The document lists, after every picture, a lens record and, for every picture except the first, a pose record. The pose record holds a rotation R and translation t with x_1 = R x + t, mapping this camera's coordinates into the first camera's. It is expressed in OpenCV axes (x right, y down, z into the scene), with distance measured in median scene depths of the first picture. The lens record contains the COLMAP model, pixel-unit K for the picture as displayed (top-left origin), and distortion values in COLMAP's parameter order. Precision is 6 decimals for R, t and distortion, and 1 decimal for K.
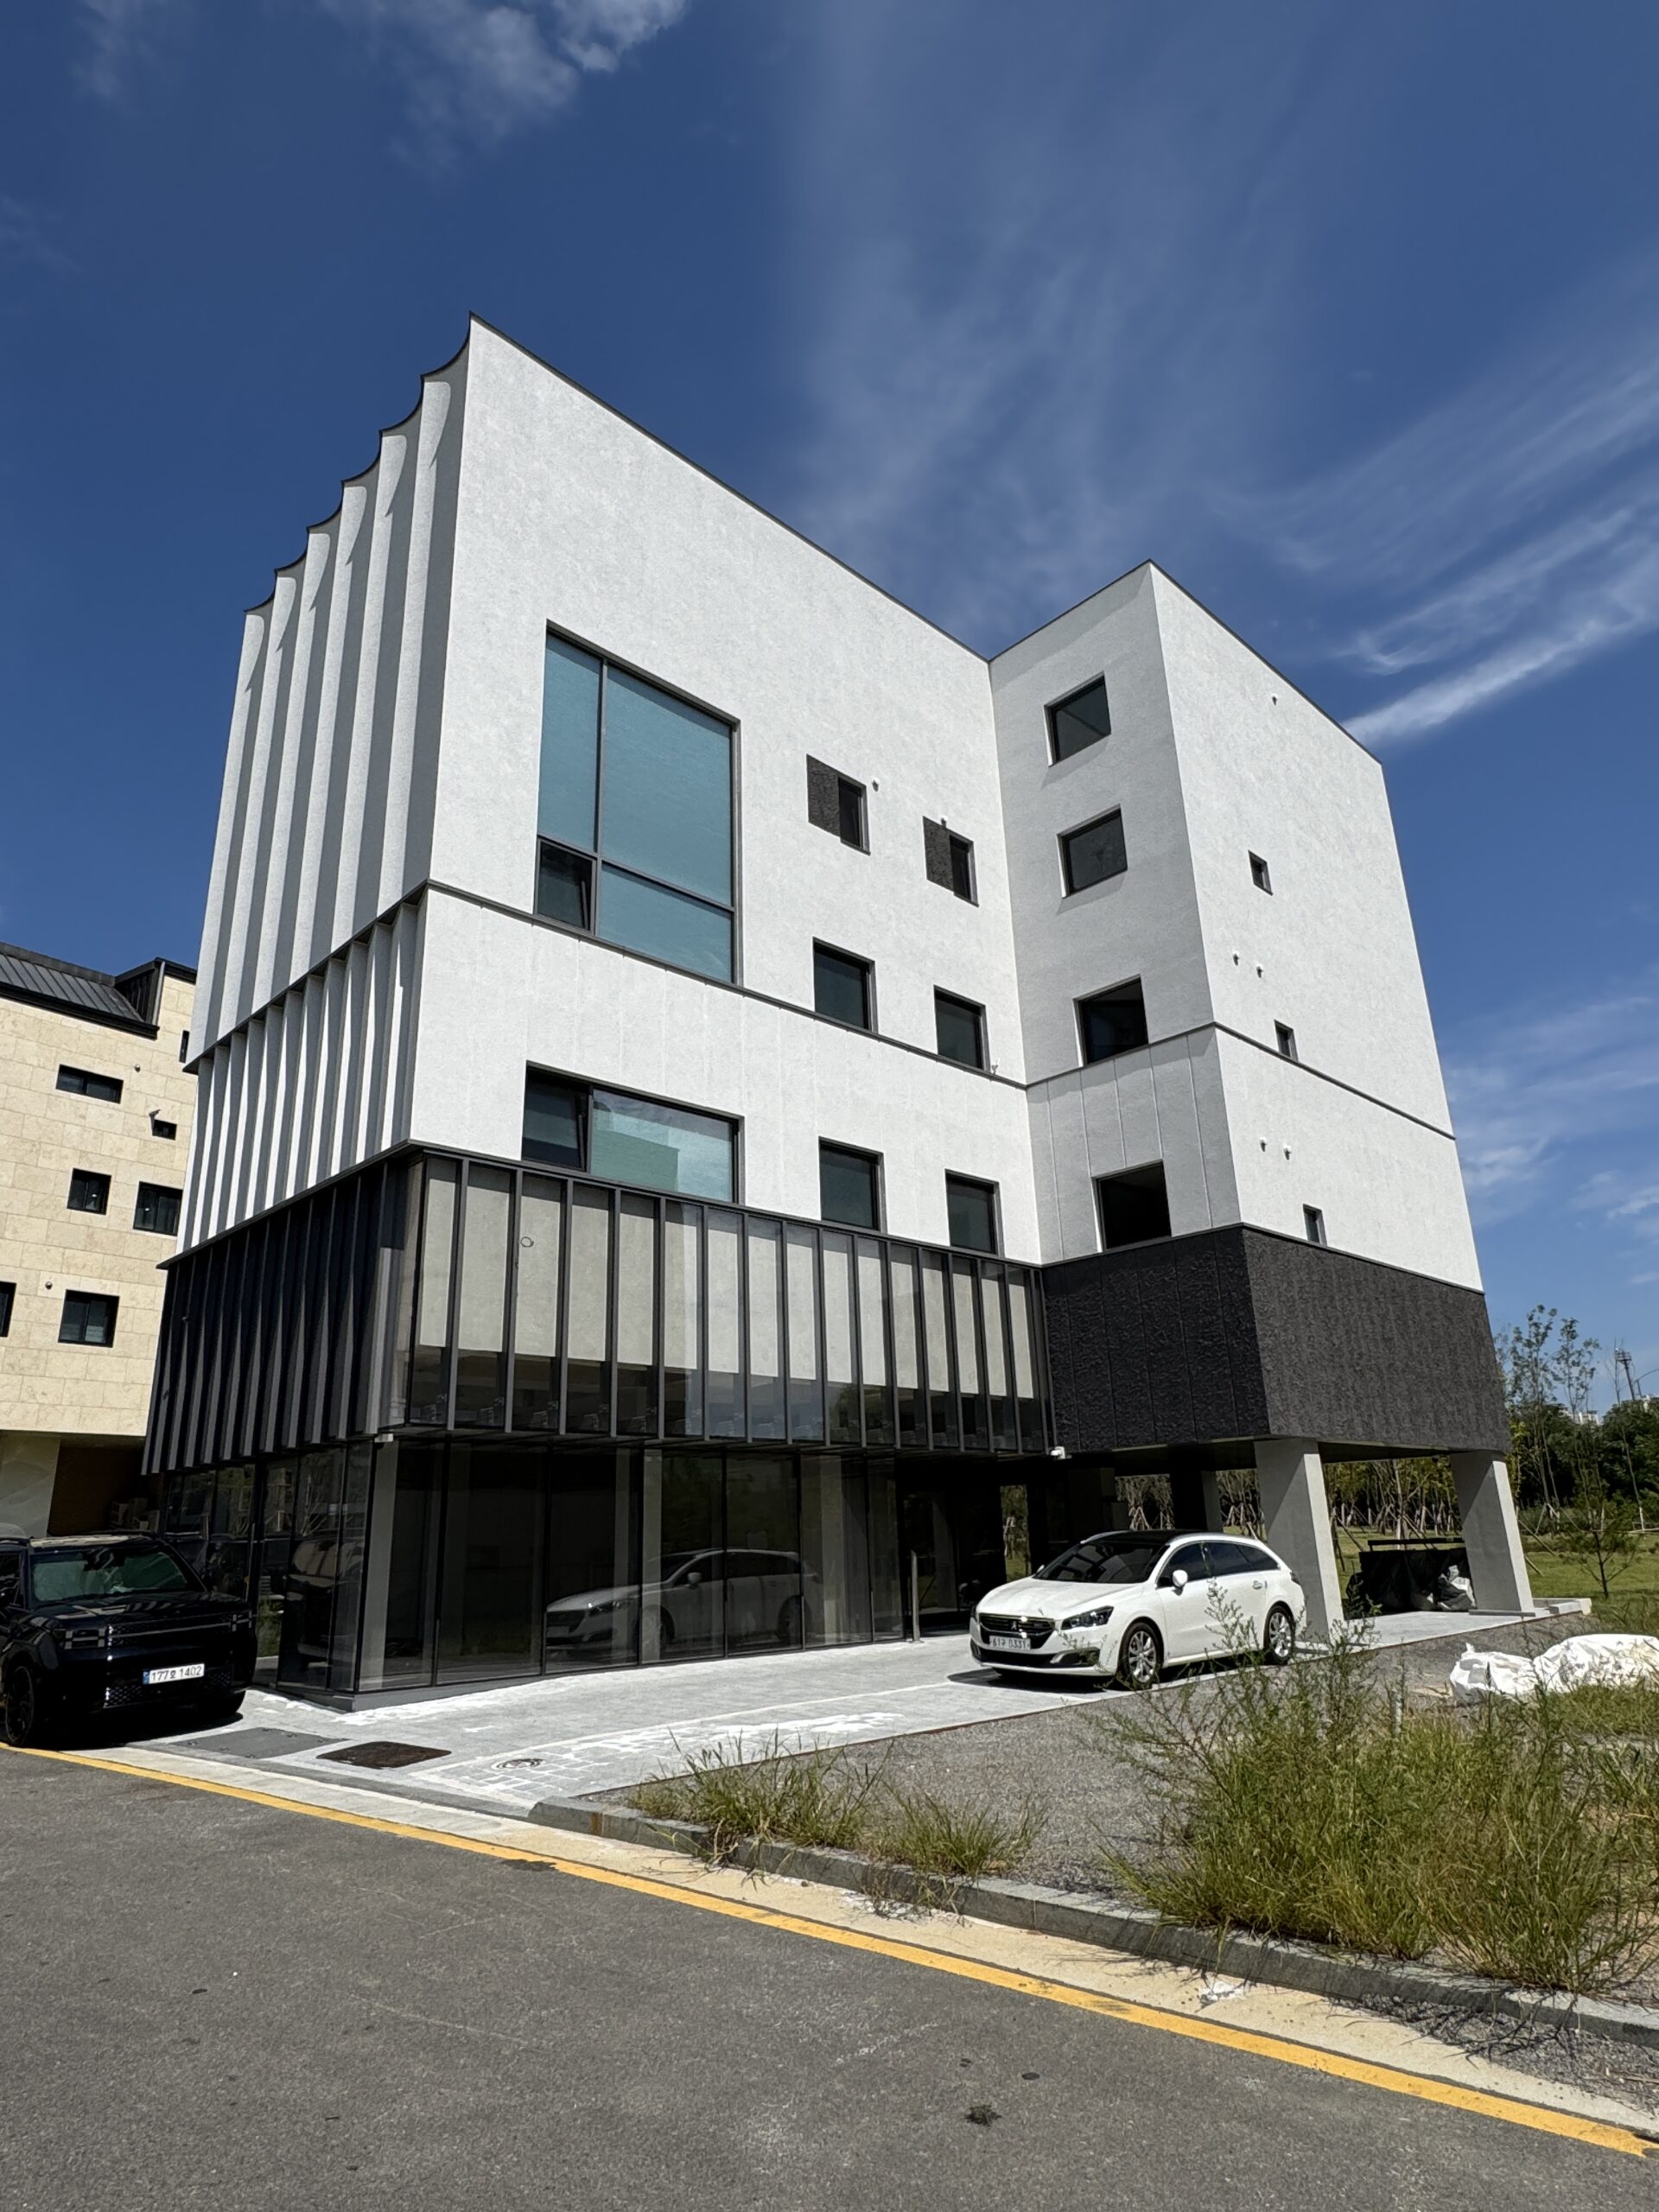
lens RADIAL K [[1292.0, 0, 829.5], [0, 1292.0, 1106.0], [0, 0, 1]] dist [-0.093891, 0.132394]
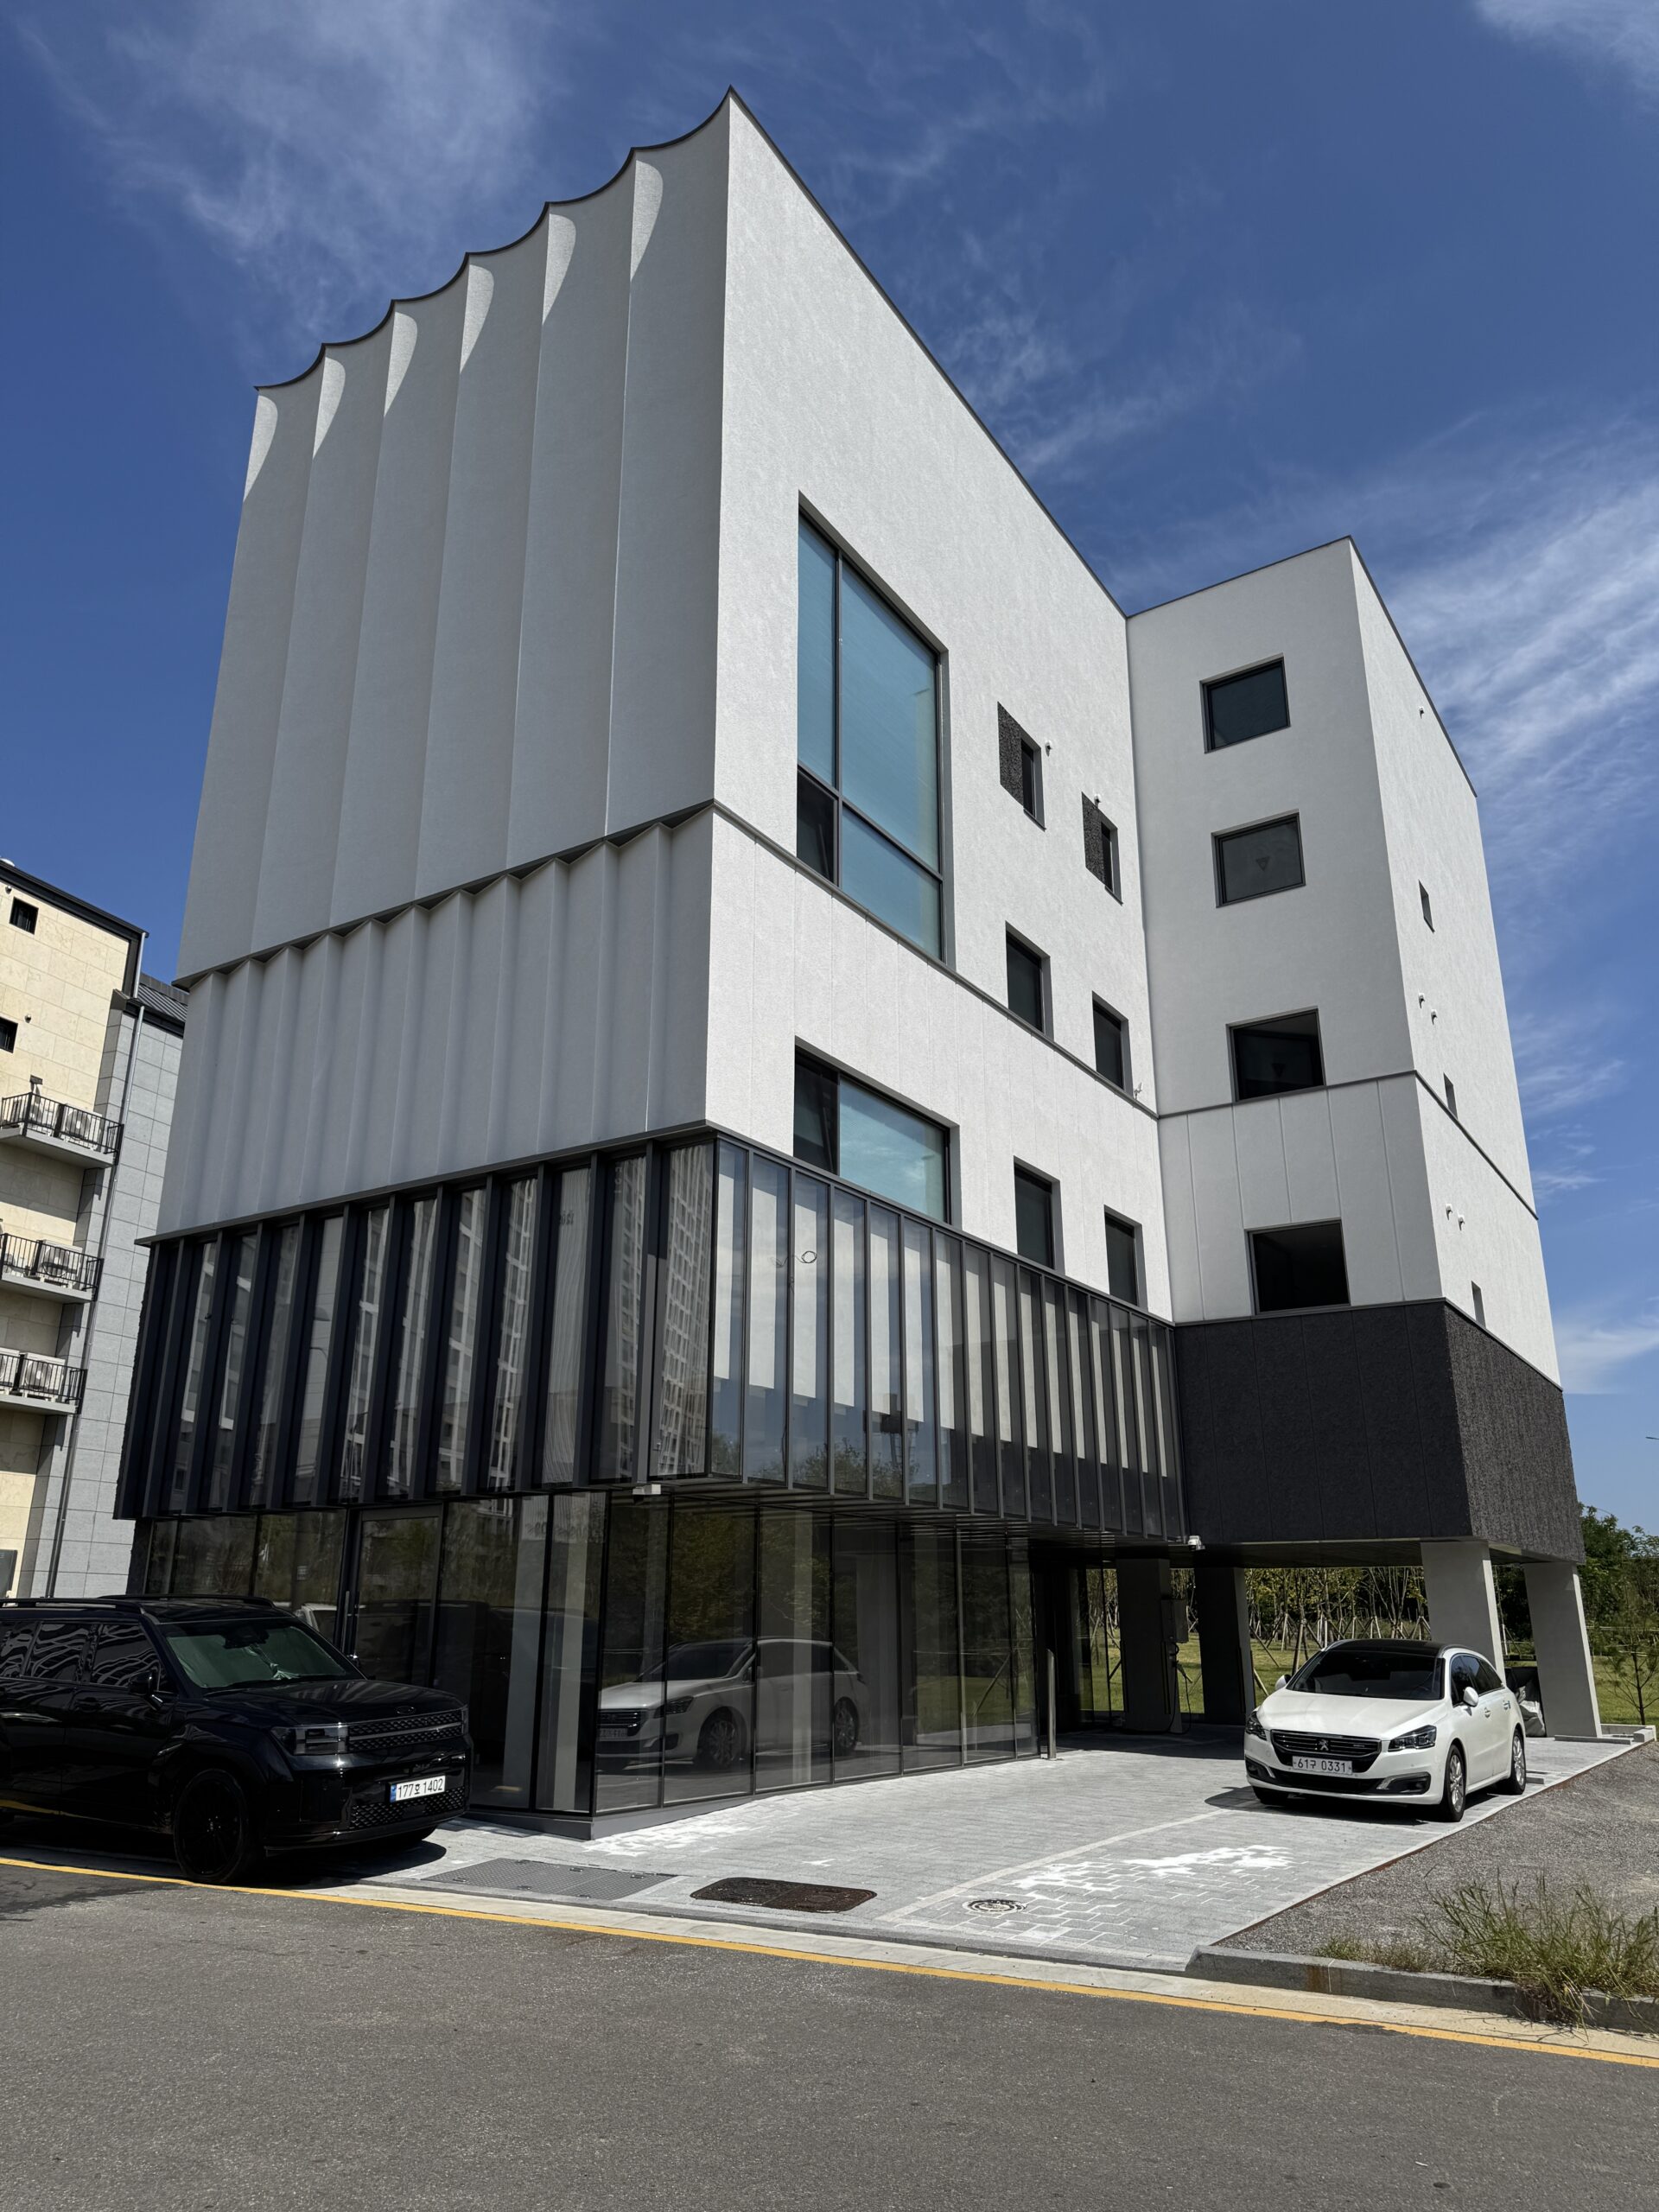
lens RADIAL K [[1544.5, 0, 829.5], [0, 1544.5, 1106.0], [0, 0, 1]] dist [0.003013, -0.003819]
pose [[0.973168, 0.105167, 0.204653, -0.330047], [-0.105860, 0.994352, -0.007591, 0.010851], [-0.204296, -0.014277, 0.978805, 0.026234]]
